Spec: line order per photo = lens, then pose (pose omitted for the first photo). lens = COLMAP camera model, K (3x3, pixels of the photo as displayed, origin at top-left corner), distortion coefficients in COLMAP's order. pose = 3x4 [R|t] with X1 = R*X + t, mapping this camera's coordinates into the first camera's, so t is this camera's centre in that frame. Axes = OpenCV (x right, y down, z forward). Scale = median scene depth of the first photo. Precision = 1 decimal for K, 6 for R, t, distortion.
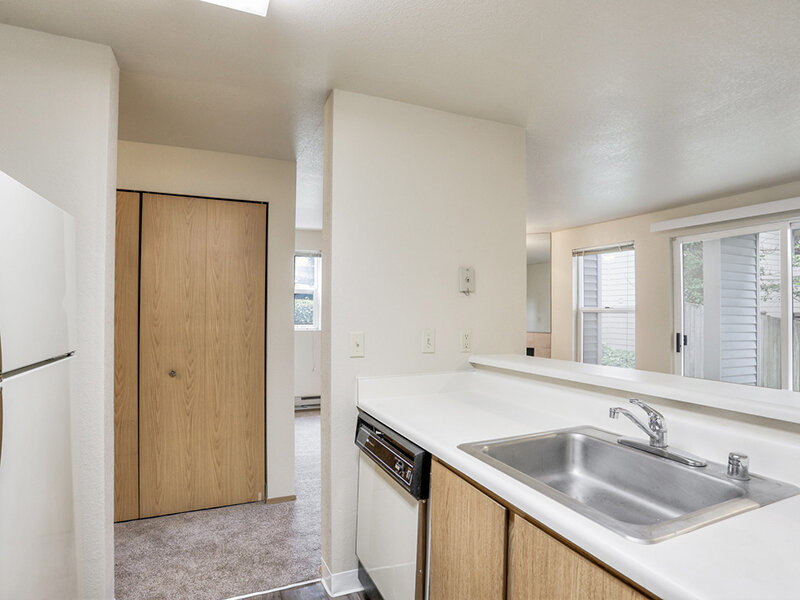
lens RADIAL K [[442.8, 0, 397.9], [0, 442.8, 305.3], [0, 0, 1]] dist [-0.076896, 0.032450]
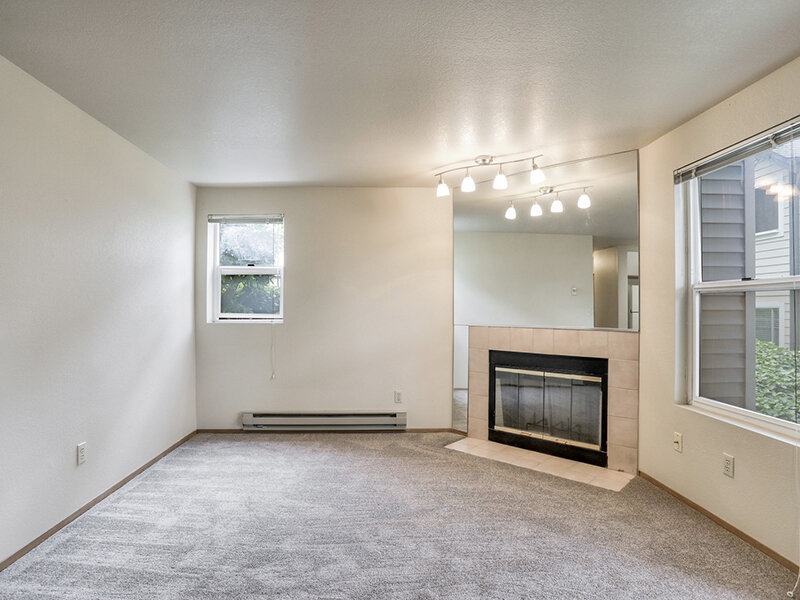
lens RADIAL K [[442.8, 0, 397.9], [0, 442.8, 305.3], [0, 0, 1]] dist [-0.076896, 0.032450]
pose [[0.932314, -0.006187, -0.361598, 0.277760], [0.007601, 0.999968, 0.002488, 0.027532], [0.361571, -0.005068, 0.932331, 0.410341]]
